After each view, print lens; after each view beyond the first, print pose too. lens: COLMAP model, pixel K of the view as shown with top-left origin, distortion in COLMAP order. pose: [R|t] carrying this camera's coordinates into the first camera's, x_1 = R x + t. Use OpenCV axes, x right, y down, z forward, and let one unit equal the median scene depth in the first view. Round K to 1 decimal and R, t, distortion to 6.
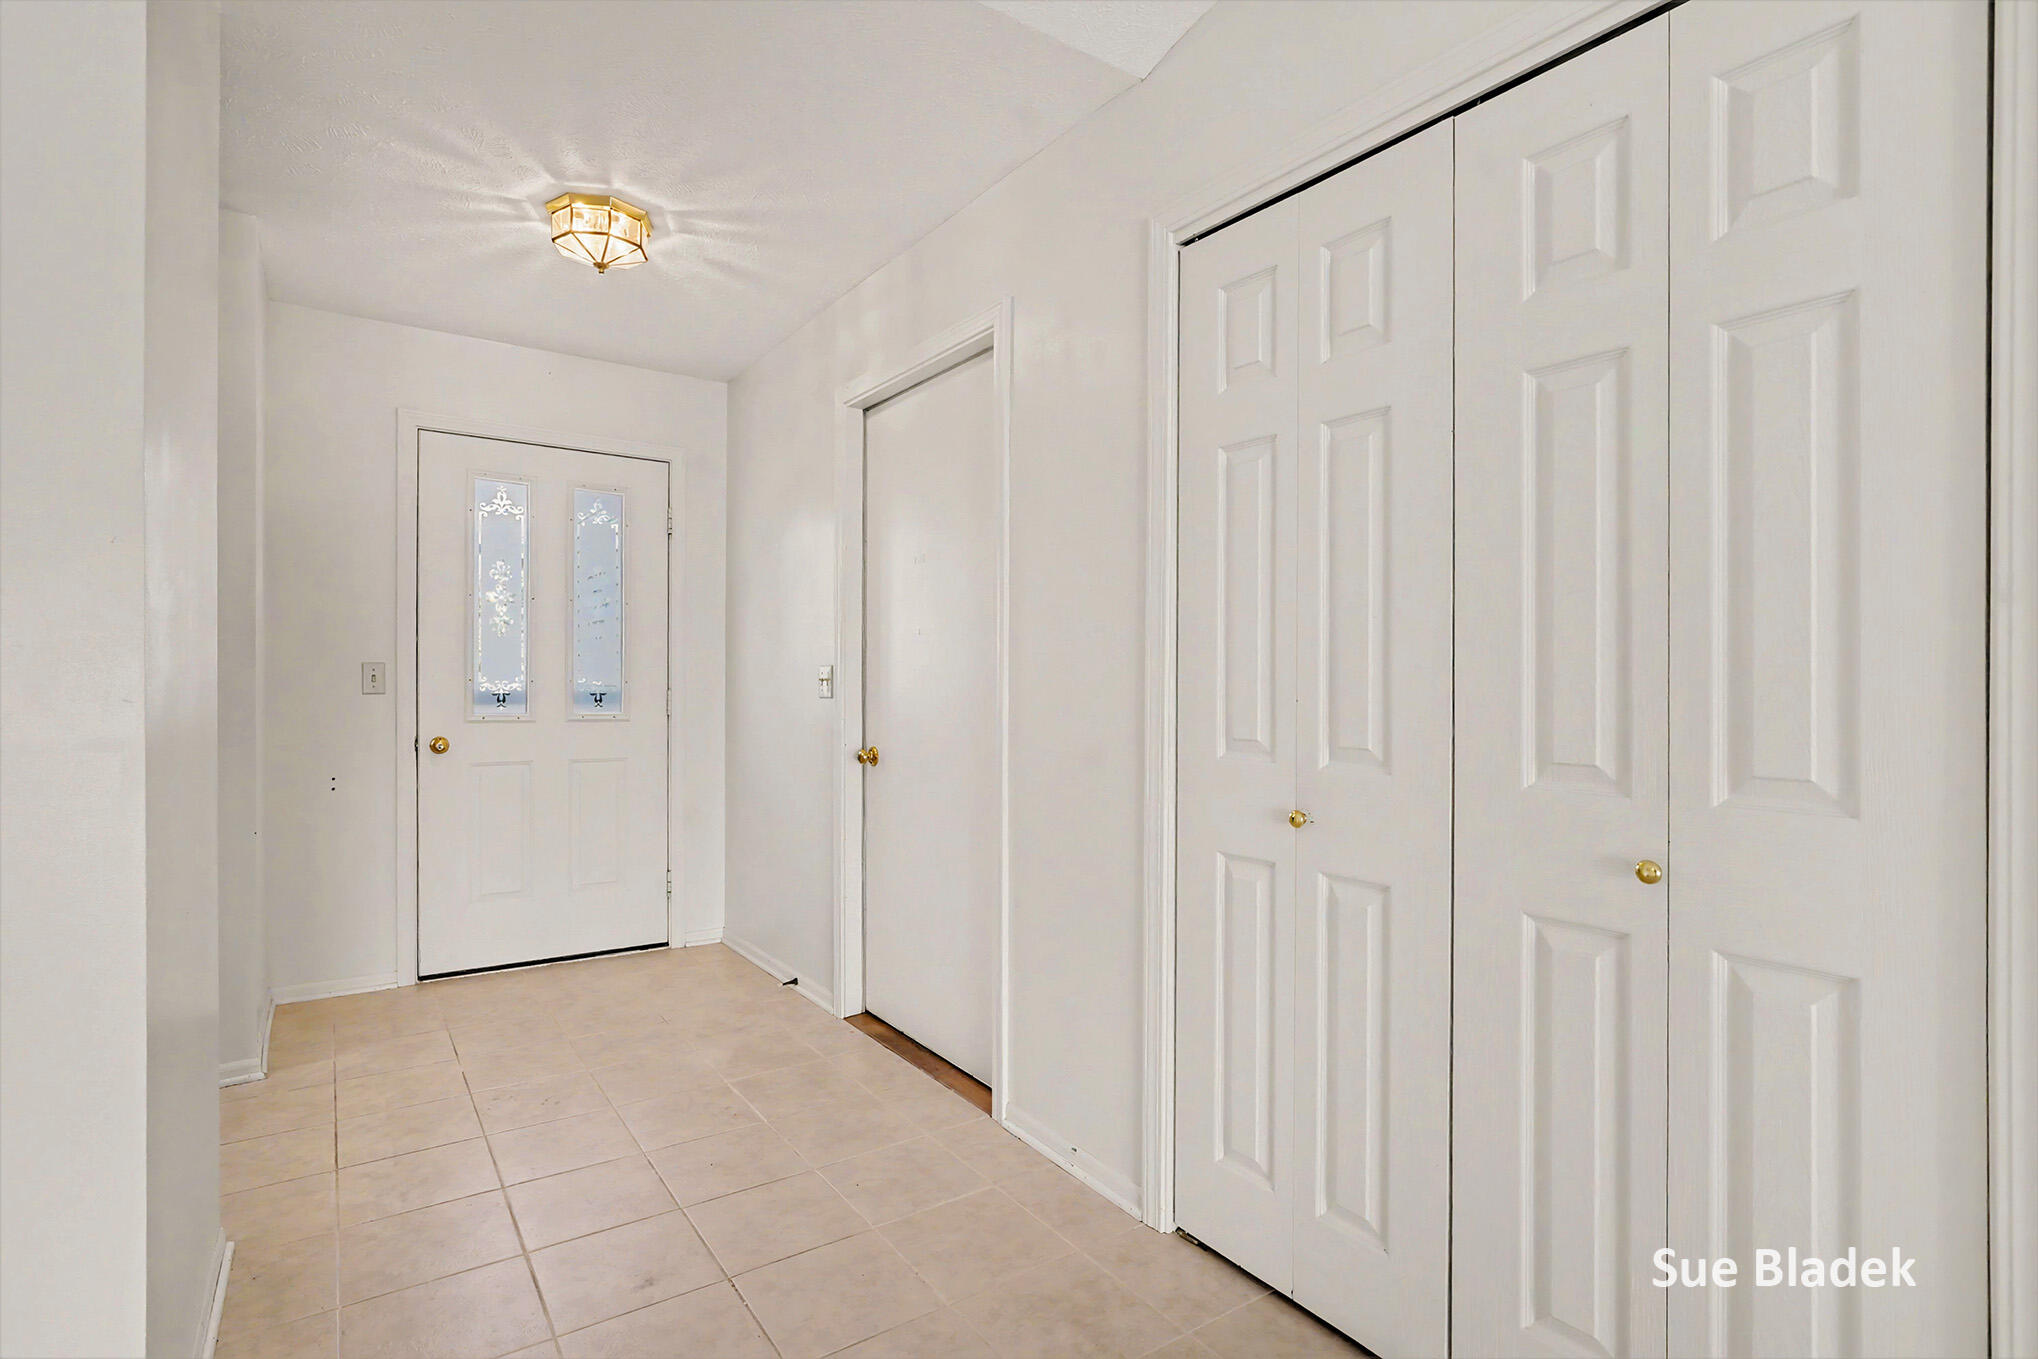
lens RADIAL K [[1002.0, 0, 1011.9], [0, 1002.0, 671.7], [0, 0, 1]] dist [-0.001794, 0.001311]
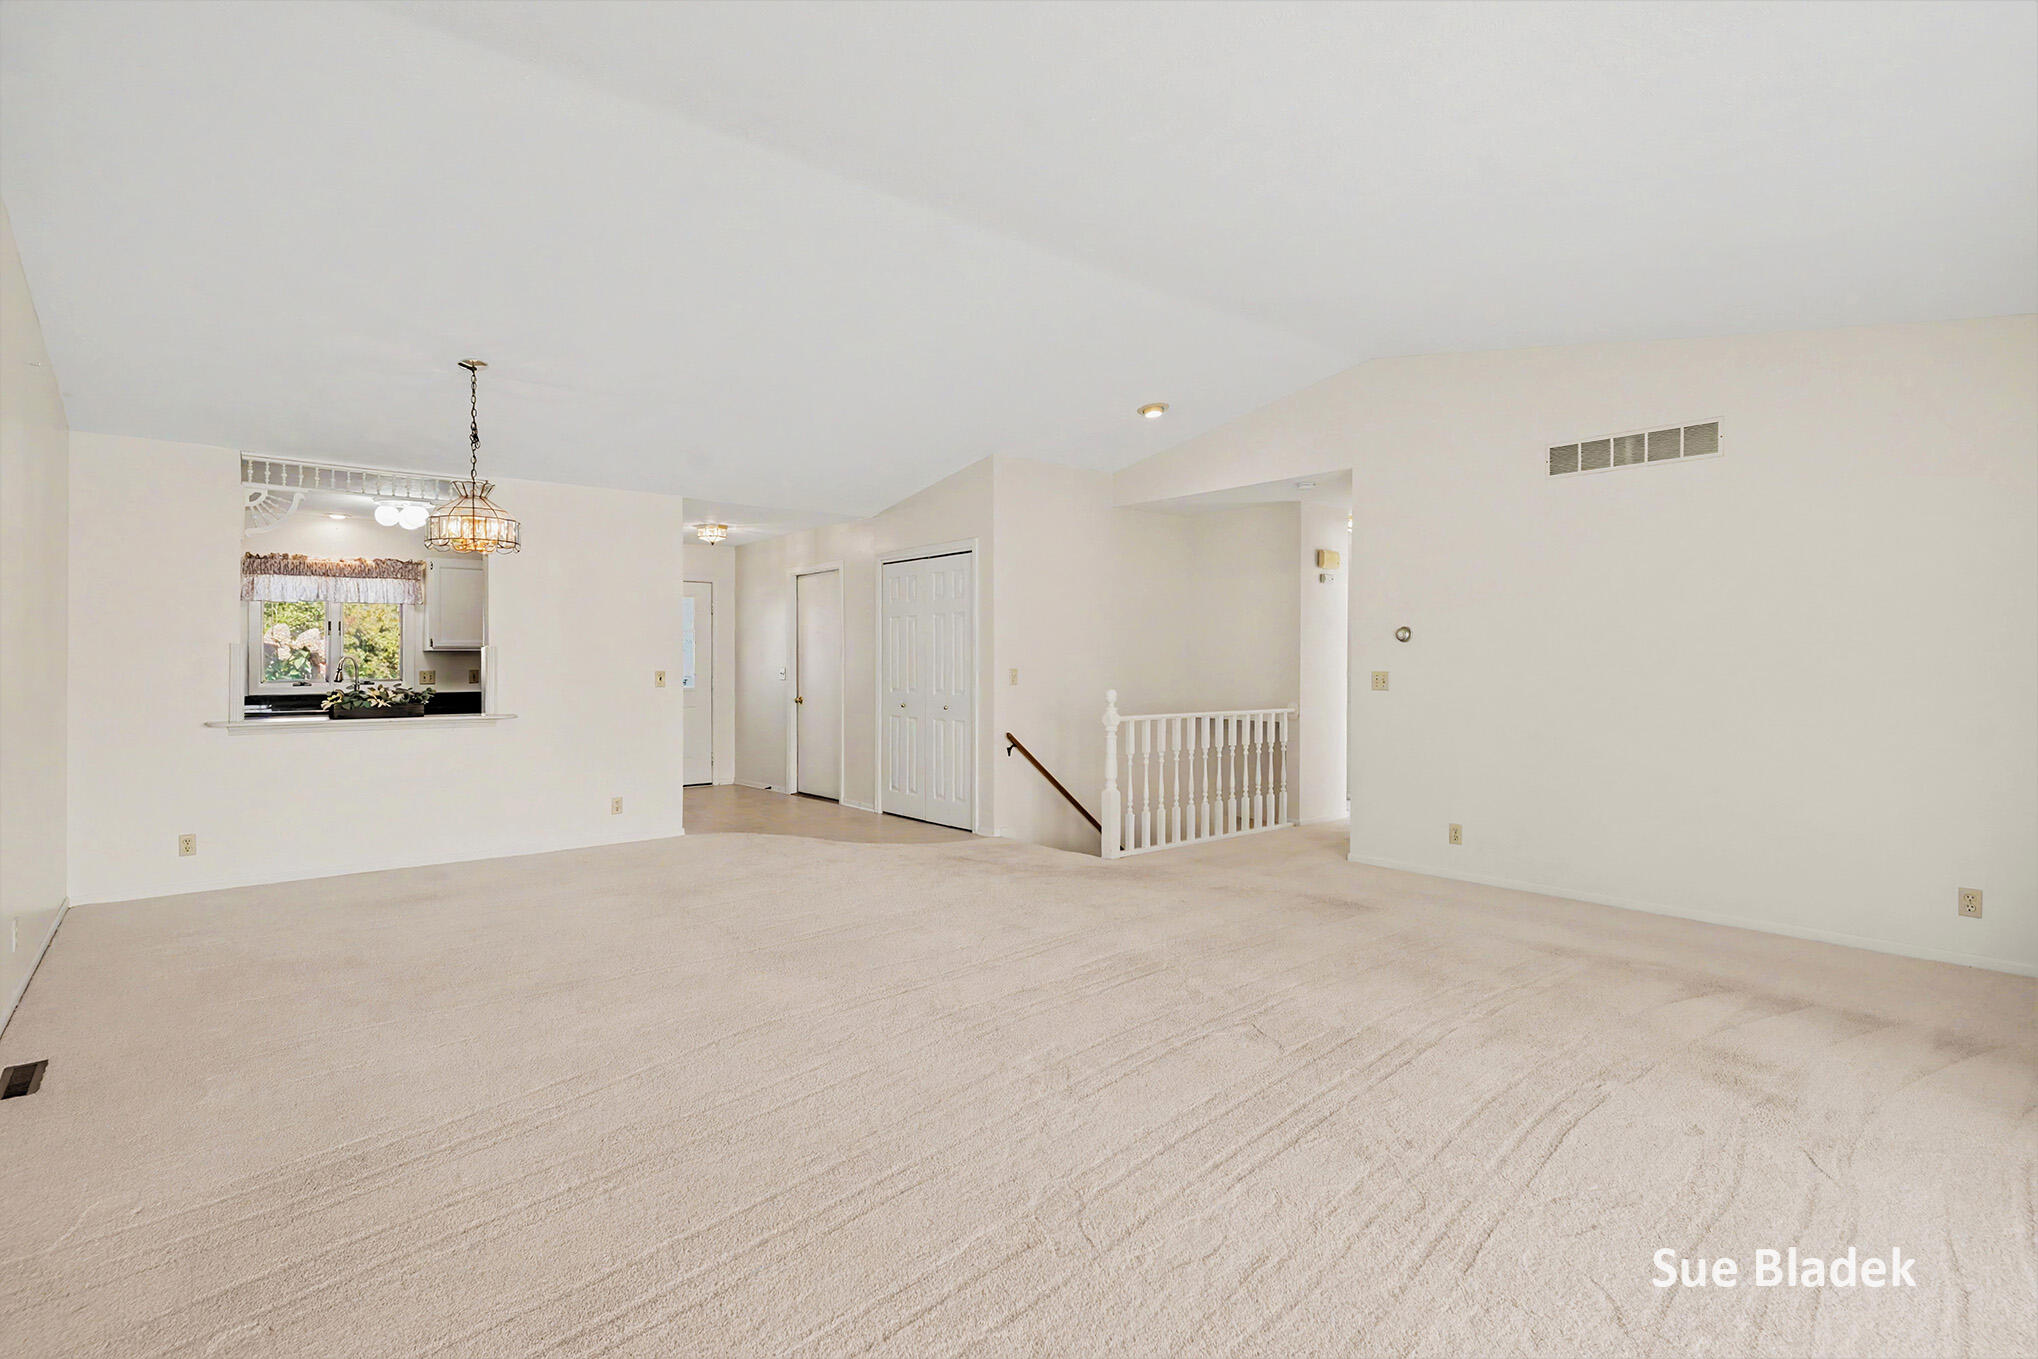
lens RADIAL K [[1002.0, 0, 1022.6], [0, 1002.0, 671.5], [0, 0, 1]] dist [-0.001794, 0.001311]
pose [[0.995520, -0.005197, 0.094404, 0.216820], [0.004384, 0.999952, 0.008814, -0.020195], [-0.094446, -0.008361, 0.995495, -1.857787]]
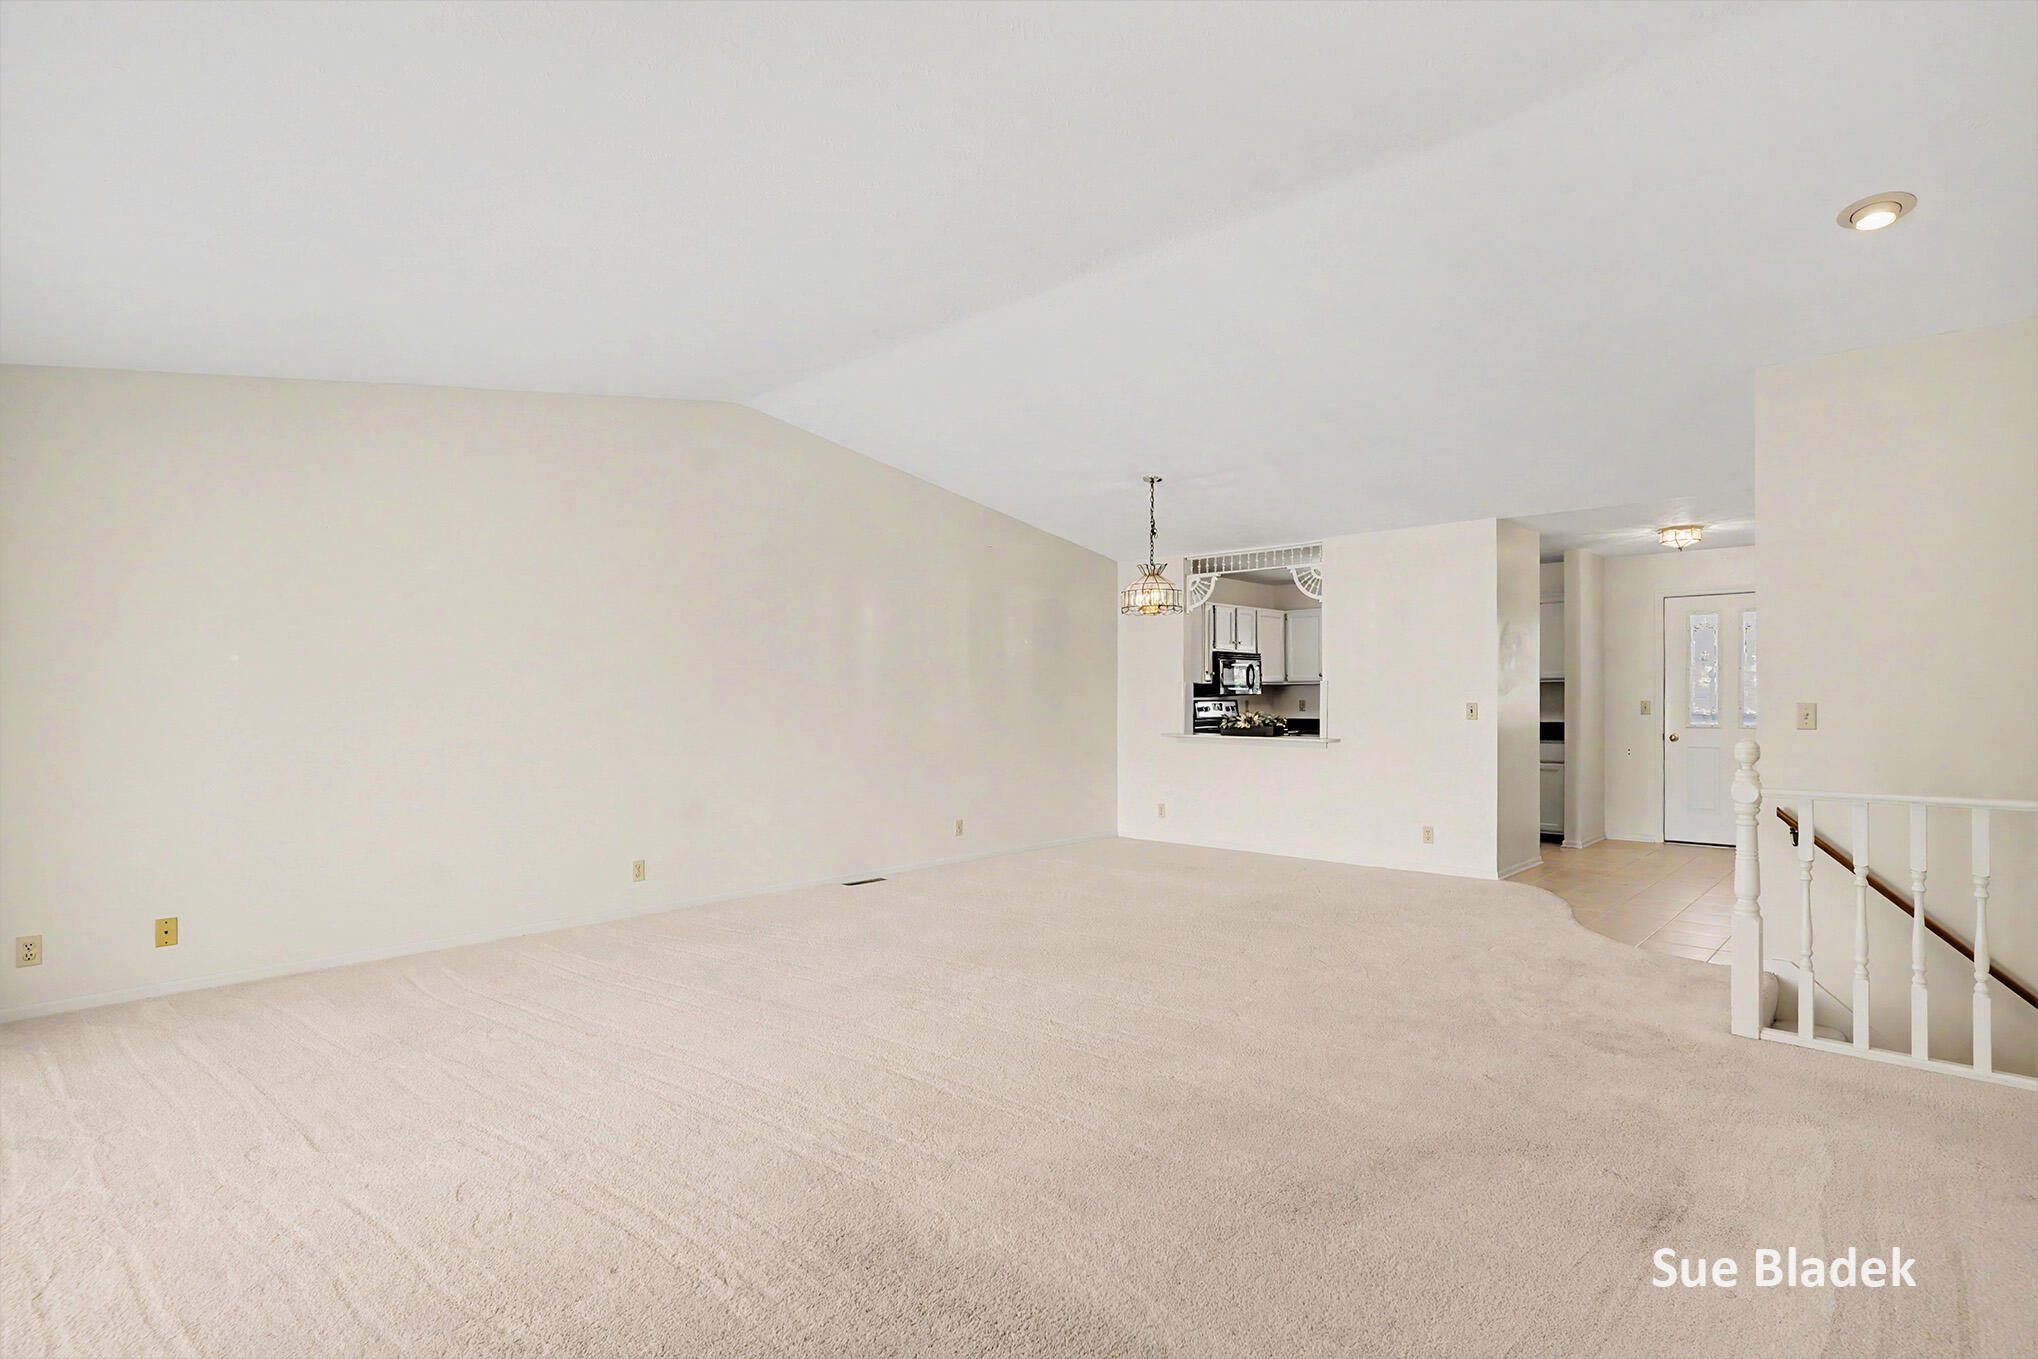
lens RADIAL K [[1002.0, 0, 1009.1], [0, 1002.0, 686.2], [0, 0, 1]] dist [-0.001794, 0.001311]
pose [[0.192726, -0.013828, -0.981155, 1.496589], [0.000351, 0.999902, -0.014023, -0.011670], [0.981253, 0.002359, 0.192712, -0.980592]]
